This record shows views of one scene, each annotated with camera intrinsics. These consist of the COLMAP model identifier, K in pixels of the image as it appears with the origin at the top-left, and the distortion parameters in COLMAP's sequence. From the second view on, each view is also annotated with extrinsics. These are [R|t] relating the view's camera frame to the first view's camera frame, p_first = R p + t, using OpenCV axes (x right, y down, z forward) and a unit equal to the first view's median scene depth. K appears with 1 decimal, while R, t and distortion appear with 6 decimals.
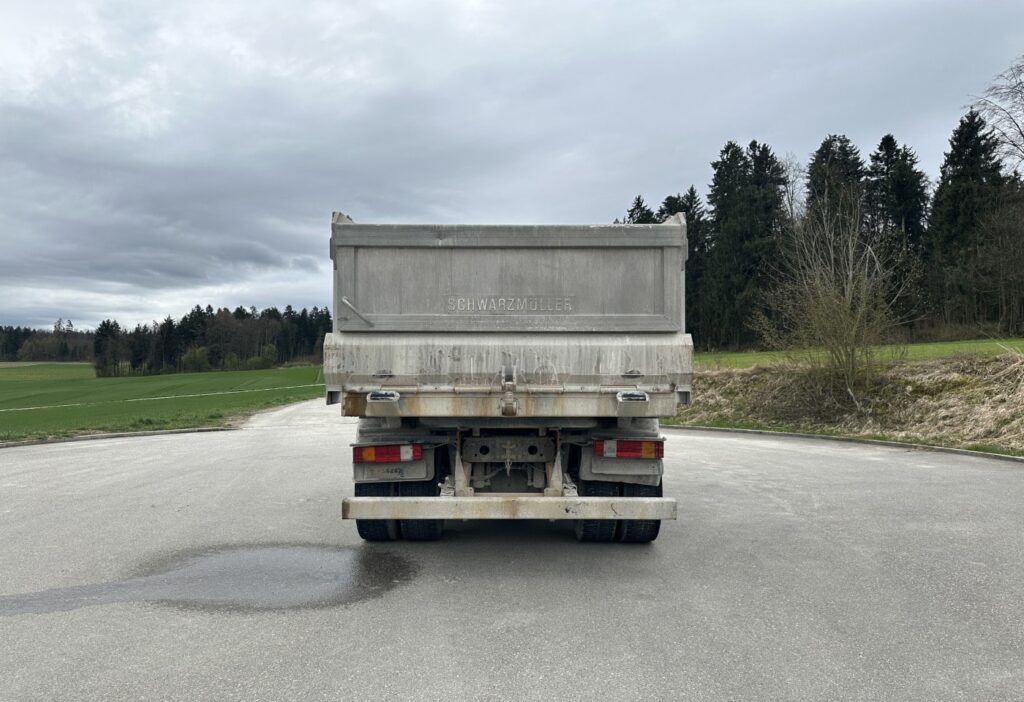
lens RADIAL K [[704.0, 0, 517.1], [0, 704.0, 339.7], [0, 0, 1]] dist [0.071424, -0.096349]
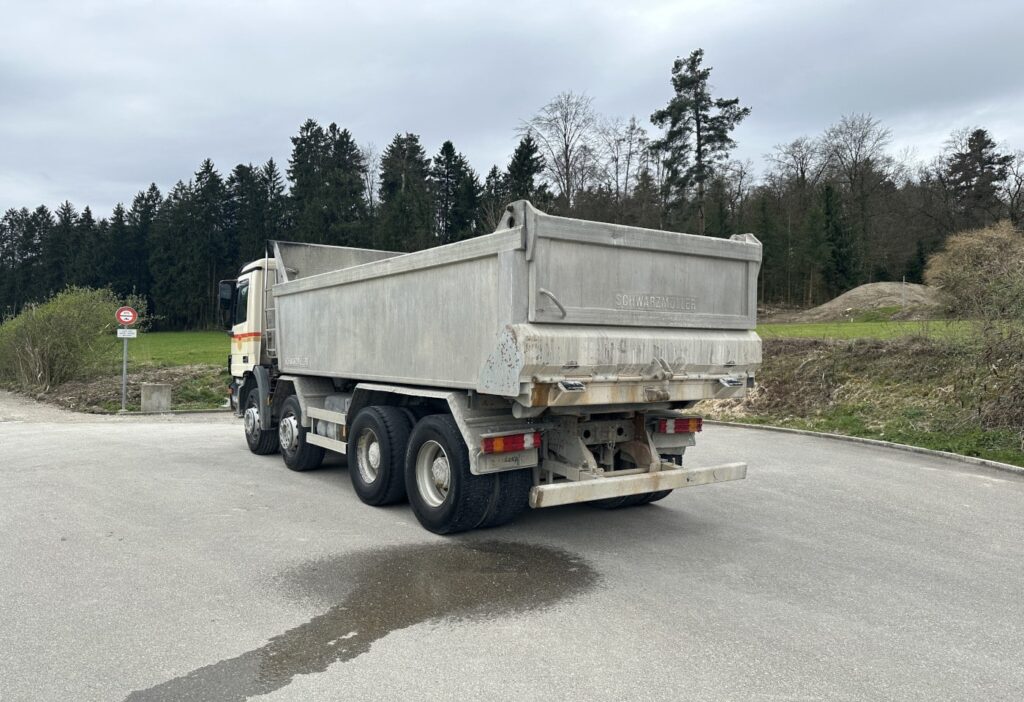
lens RADIAL K [[702.5, 0, 522.0], [0, 702.5, 351.1], [0, 0, 1]] dist [0.074110, -0.102184]
pose [[0.824925, 0.005113, 0.565220, -0.820792], [-0.030251, 0.998925, 0.035113, -0.005571], [-0.564433, -0.046064, 0.824193, 0.193840]]
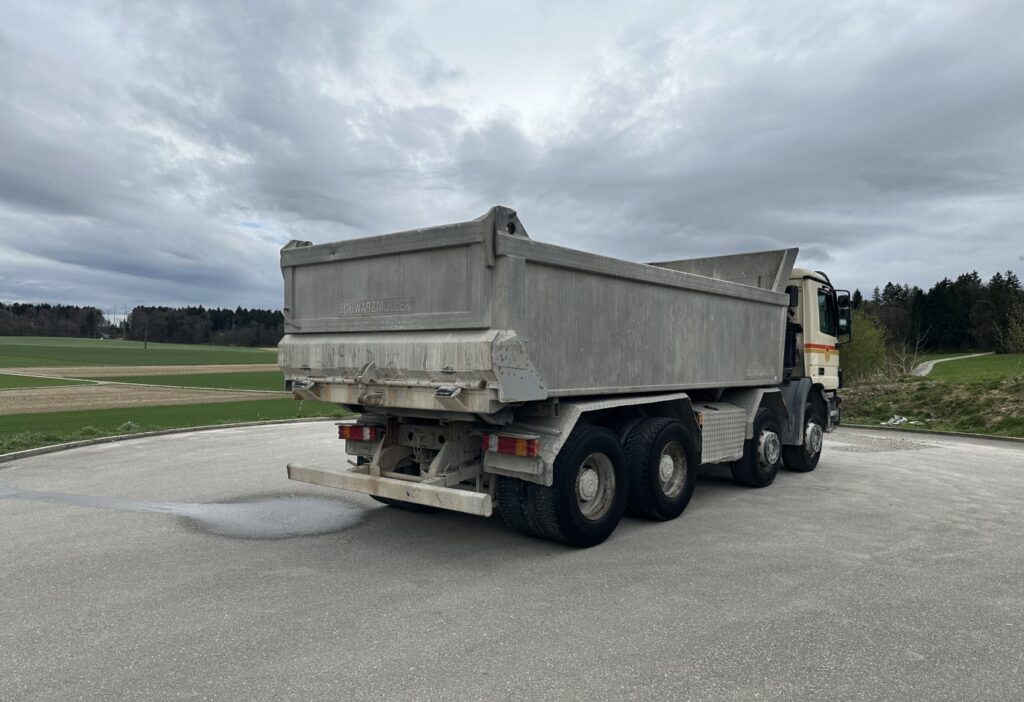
lens RADIAL K [[702.5, 0, 522.0], [0, 702.5, 351.1], [0, 0, 1]] dist [0.074110, -0.102184]
pose [[0.776594, -0.001901, -0.629999, 0.889206], [0.017306, 0.999682, 0.018316, 0.003843], [0.629764, -0.025126, 0.776380, 0.268543]]
